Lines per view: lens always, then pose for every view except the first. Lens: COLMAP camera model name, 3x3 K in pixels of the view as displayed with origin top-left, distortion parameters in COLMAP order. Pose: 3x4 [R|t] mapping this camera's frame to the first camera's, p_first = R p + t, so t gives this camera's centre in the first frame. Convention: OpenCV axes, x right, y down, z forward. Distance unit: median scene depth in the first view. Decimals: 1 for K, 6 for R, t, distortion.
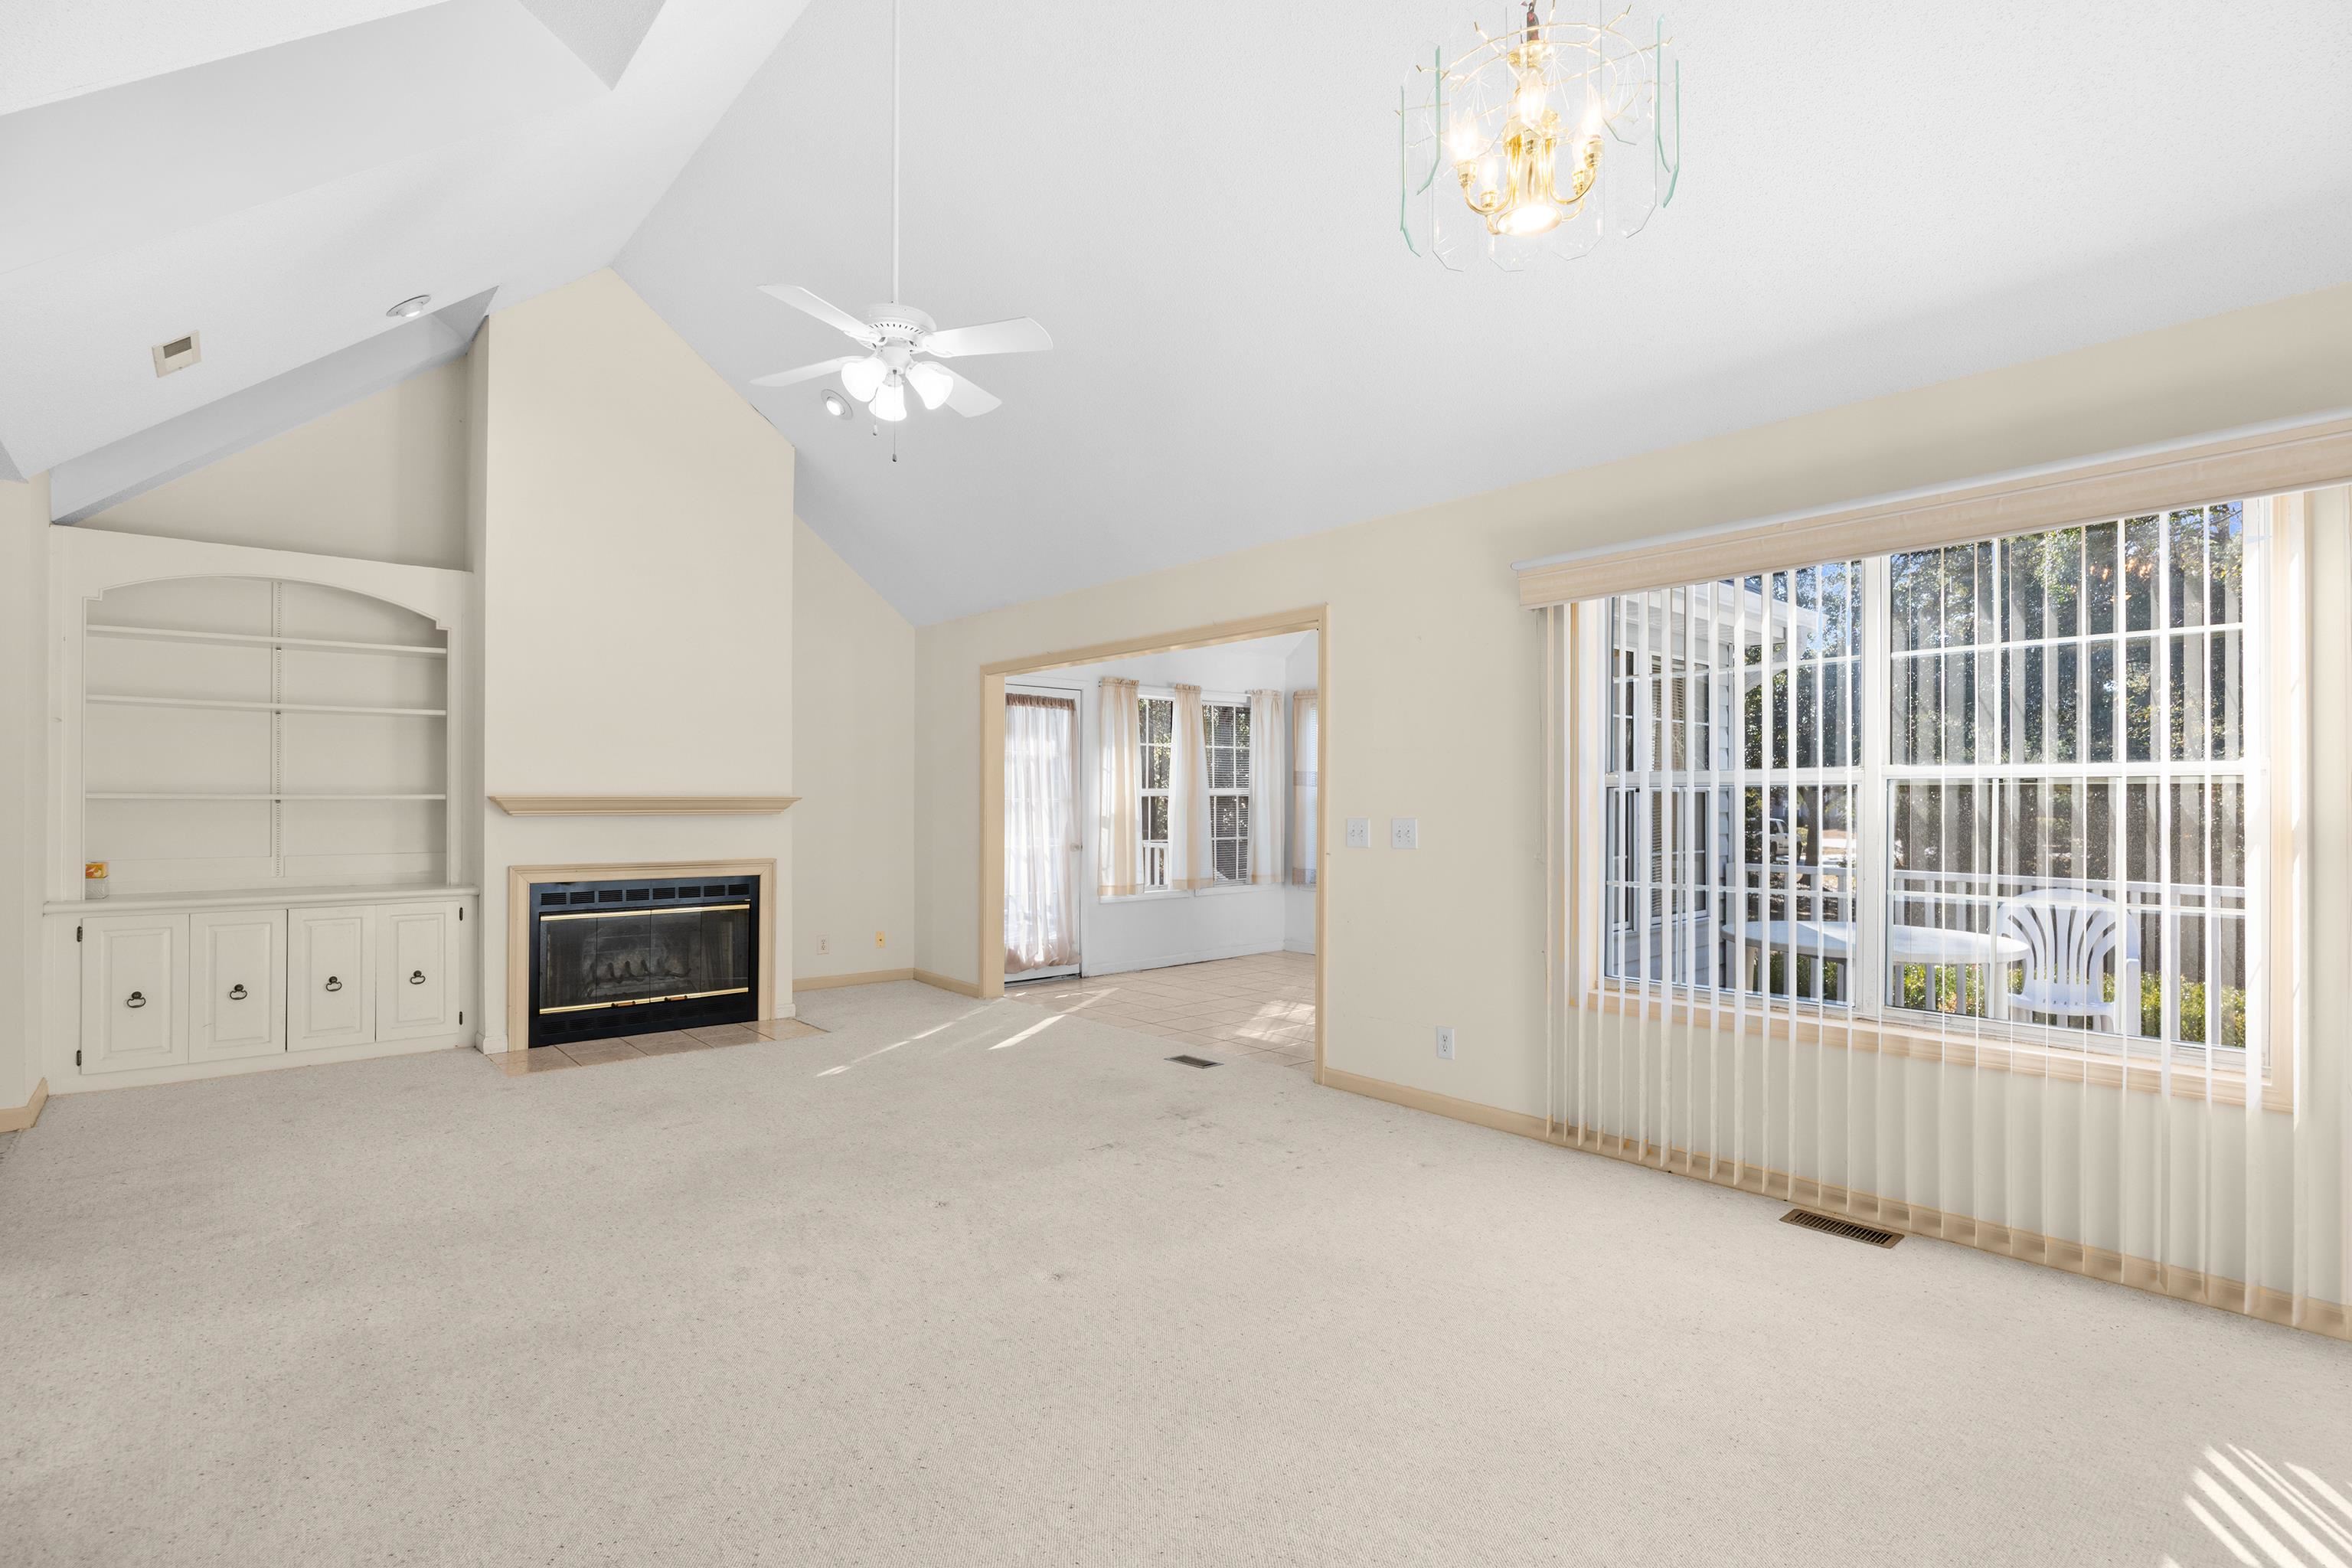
lens RADIAL K [[1109.9, 0, 1171.8], [0, 1109.9, 794.0], [0, 0, 1]] dist [-0.022796, 0.006717]
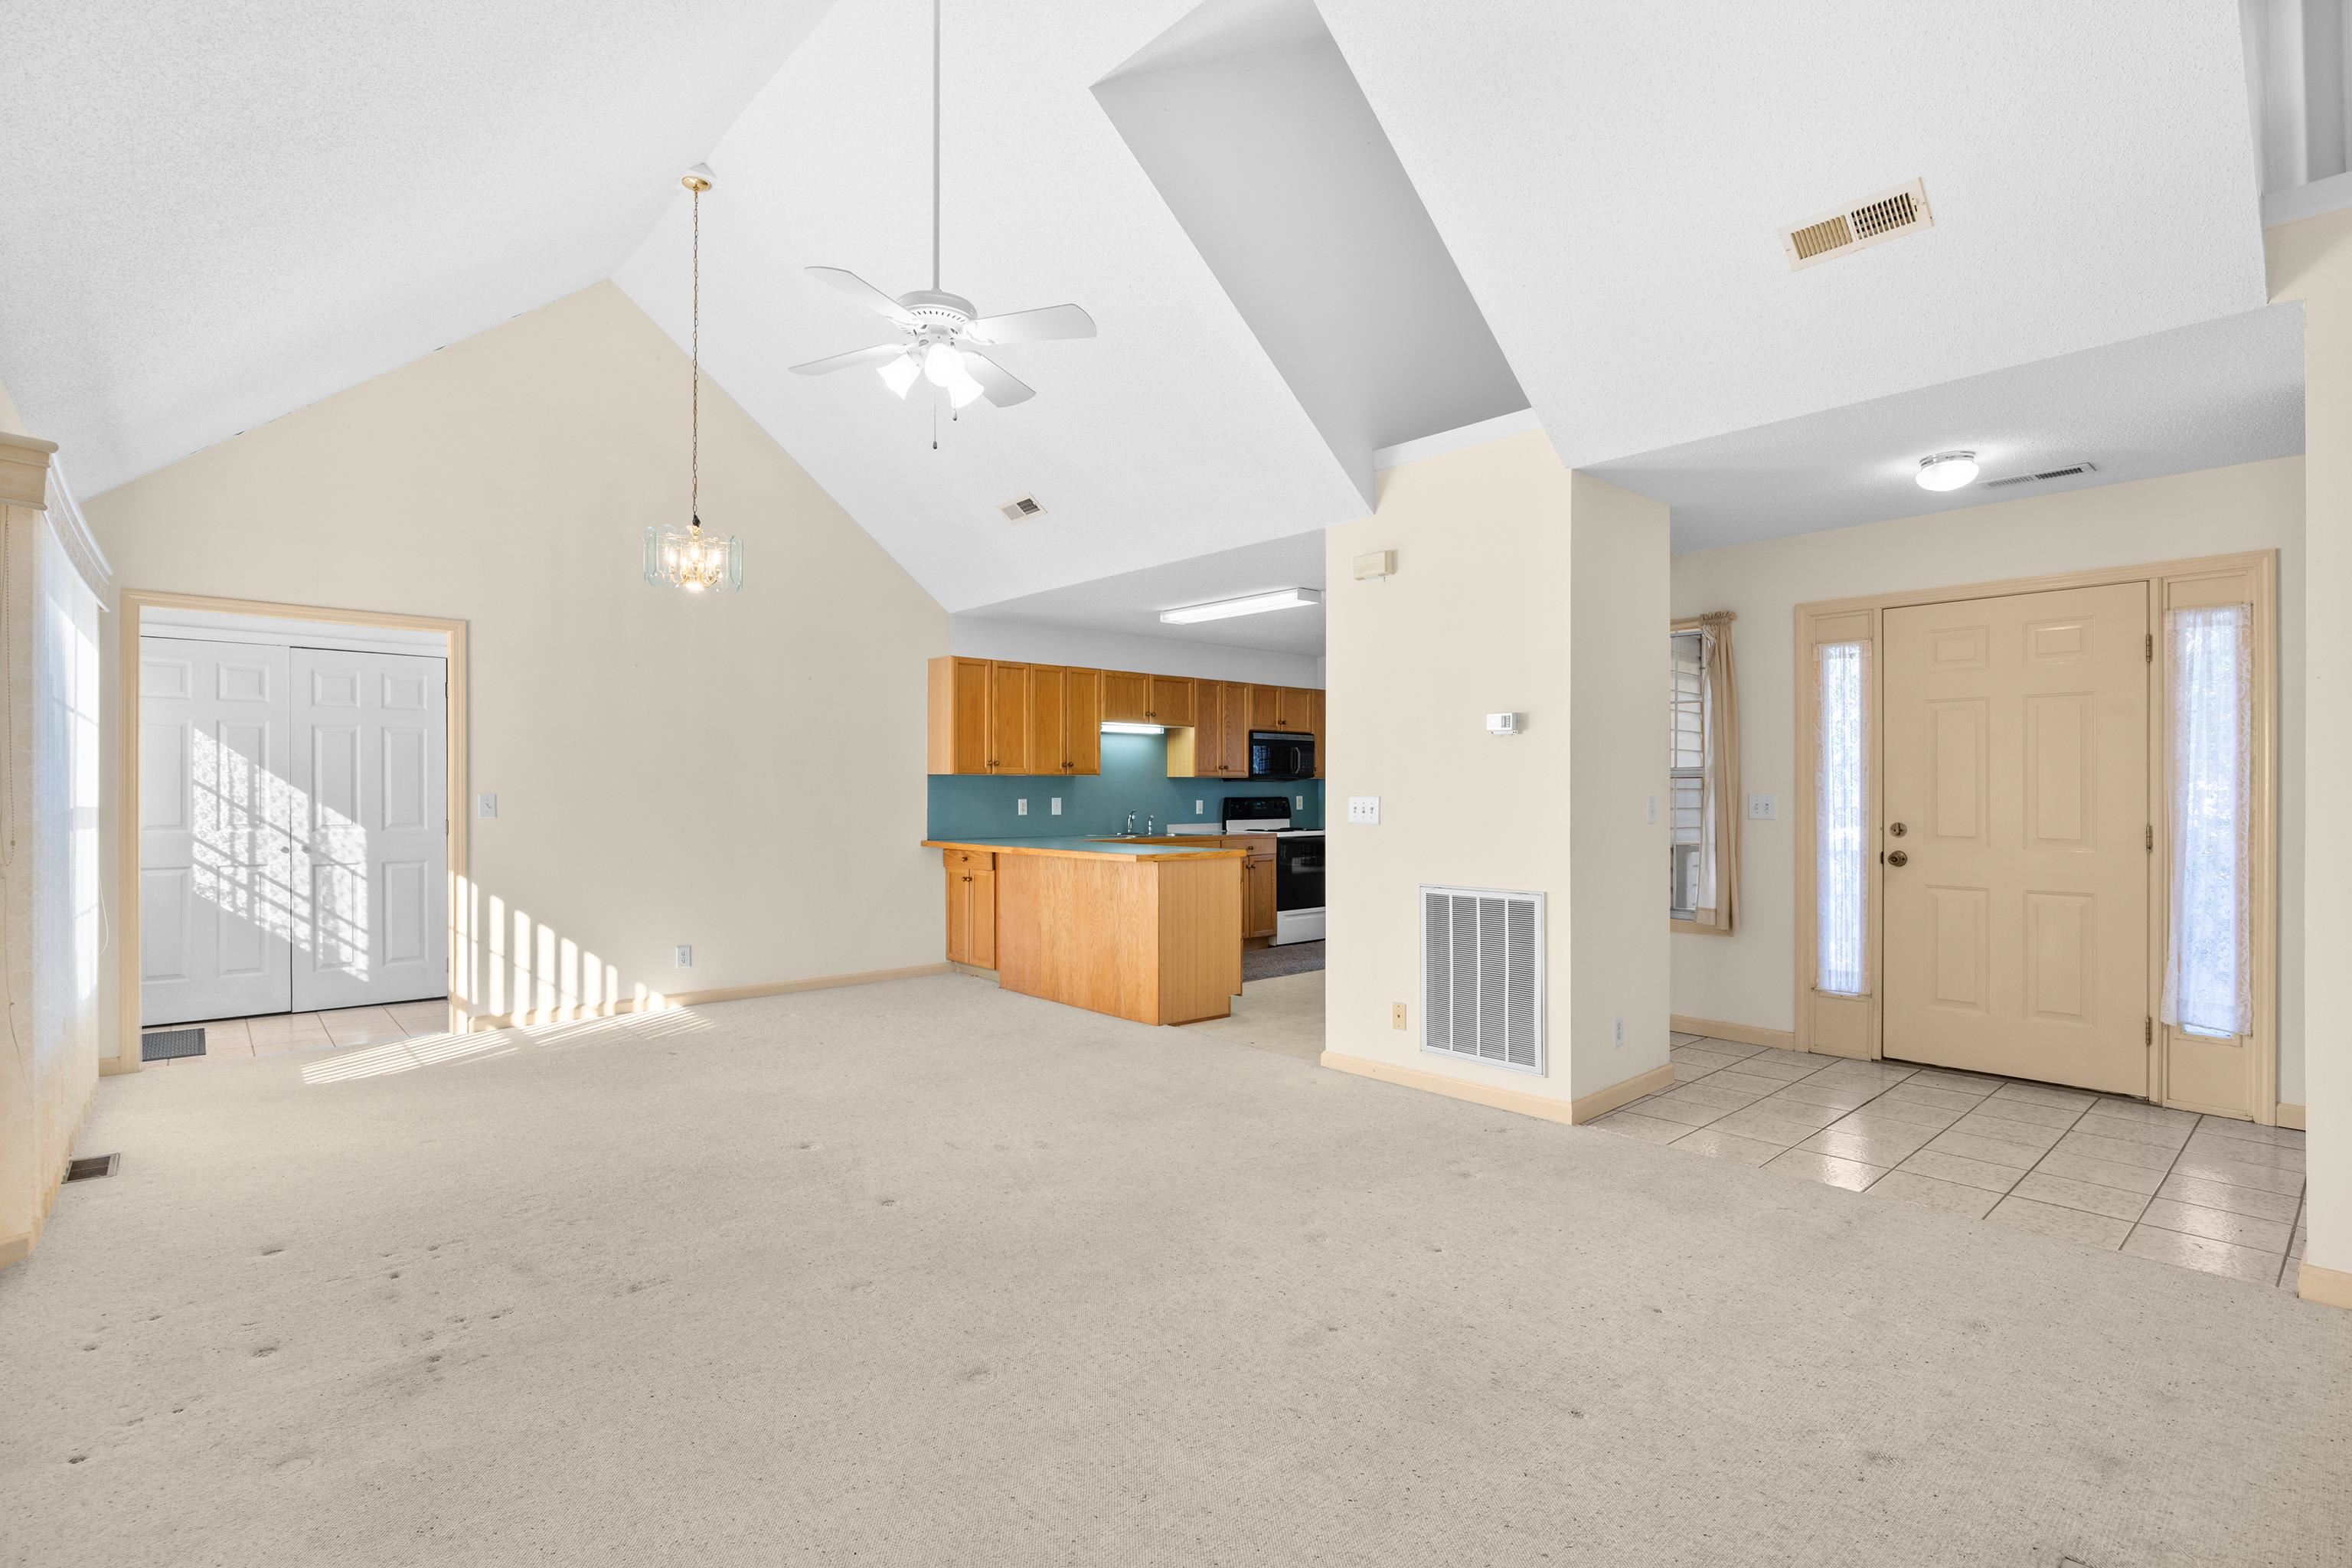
lens RADIAL K [[1103.0, 0, 1170.1], [0, 1103.0, 800.6], [0, 0, 1]] dist [-0.014737, 0.000856]
pose [[-0.999929, -0.002025, -0.011732, -0.266223], [-0.001993, 0.999994, -0.002767, 0.011067], [0.011737, -0.002744, -0.999927, 1.177486]]
